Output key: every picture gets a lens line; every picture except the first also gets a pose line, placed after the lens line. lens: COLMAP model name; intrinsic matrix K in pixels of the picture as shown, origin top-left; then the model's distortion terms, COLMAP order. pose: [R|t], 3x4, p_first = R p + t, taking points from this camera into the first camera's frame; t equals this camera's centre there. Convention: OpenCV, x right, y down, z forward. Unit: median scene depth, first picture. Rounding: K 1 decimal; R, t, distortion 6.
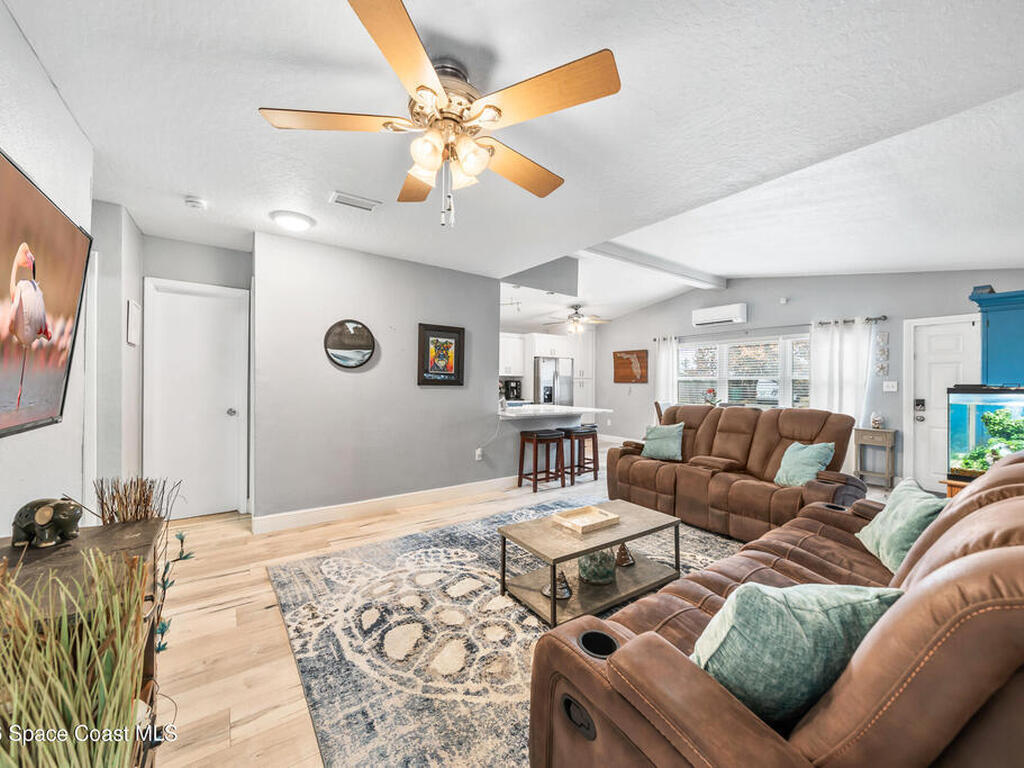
lens RADIAL K [[401.6, 0, 508.6], [0, 401.6, 380.4], [0, 0, 1]] dist [-0.002016, -0.000261]
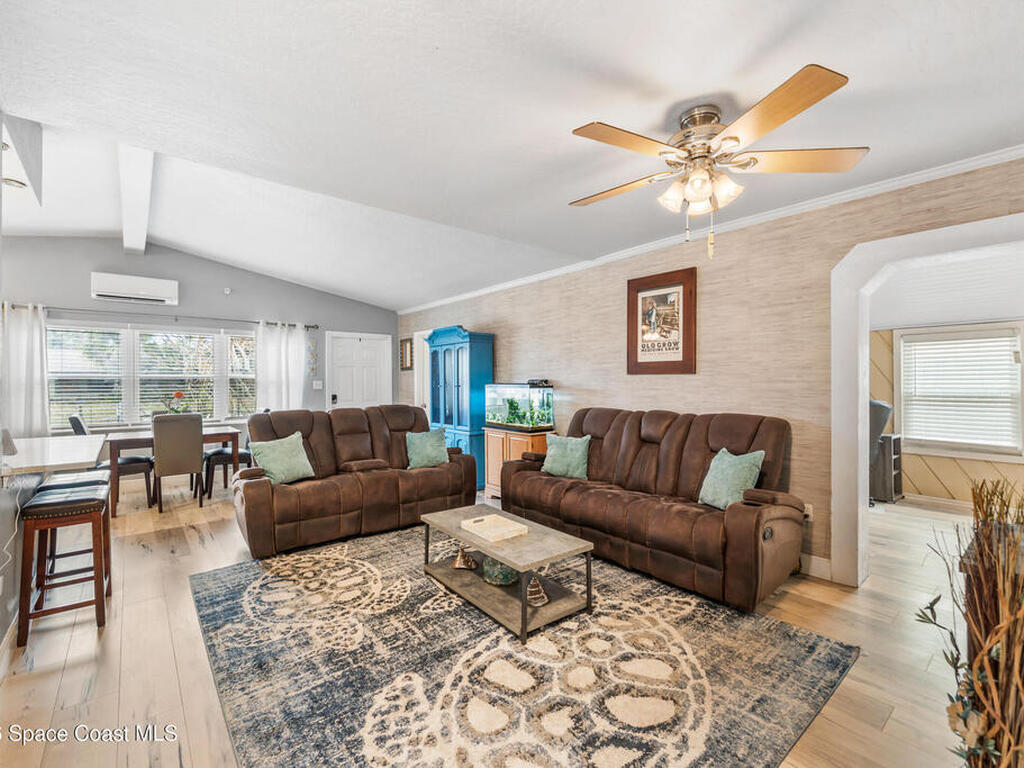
lens RADIAL K [[463.1, 0, 510.7], [0, 463.1, 383.5], [0, 0, 1]] dist [-0.002322, 0.000115]
pose [[-0.073939, -0.011816, 0.997193, -0.872635], [-0.001118, 0.999930, 0.011765, -0.011266], [-0.997262, -0.000245, -0.073947, 1.002027]]
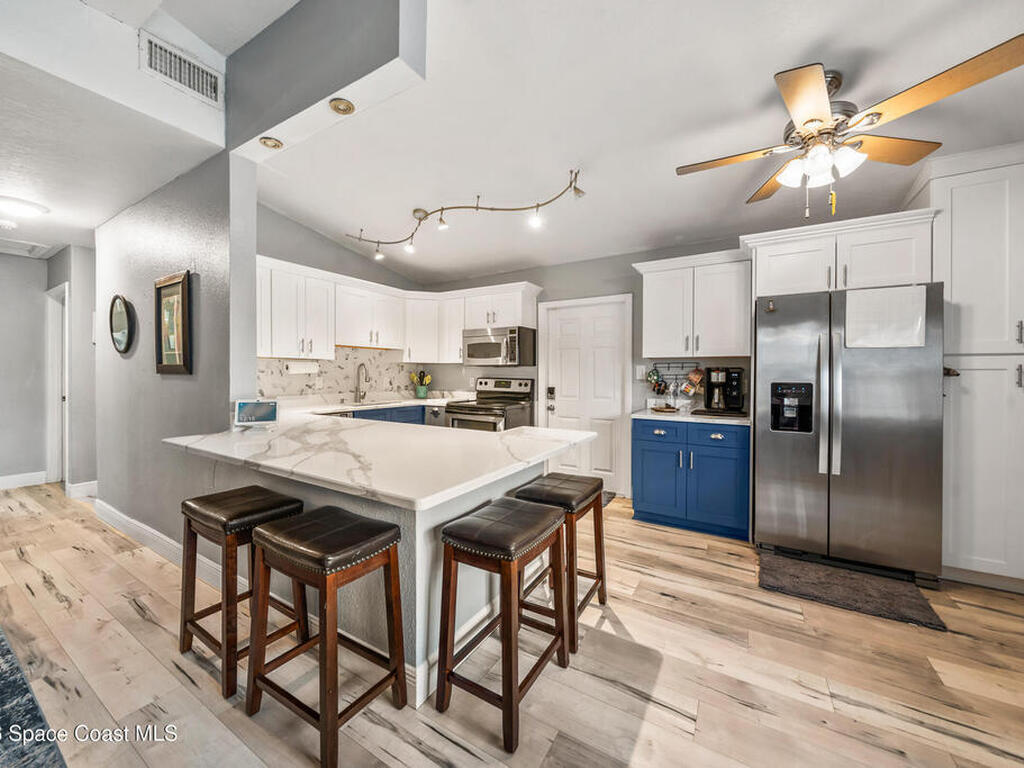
lens RADIAL K [[401.6, 0, 511.0], [0, 401.6, 376.2], [0, 0, 1]] dist [-0.002016, -0.000261]
pose [[0.397841, -0.003168, -0.917449, 0.856246], [0.004713, 0.999988, -0.001410, 0.028277], [0.917442, -0.003763, 0.397851, 1.994158]]
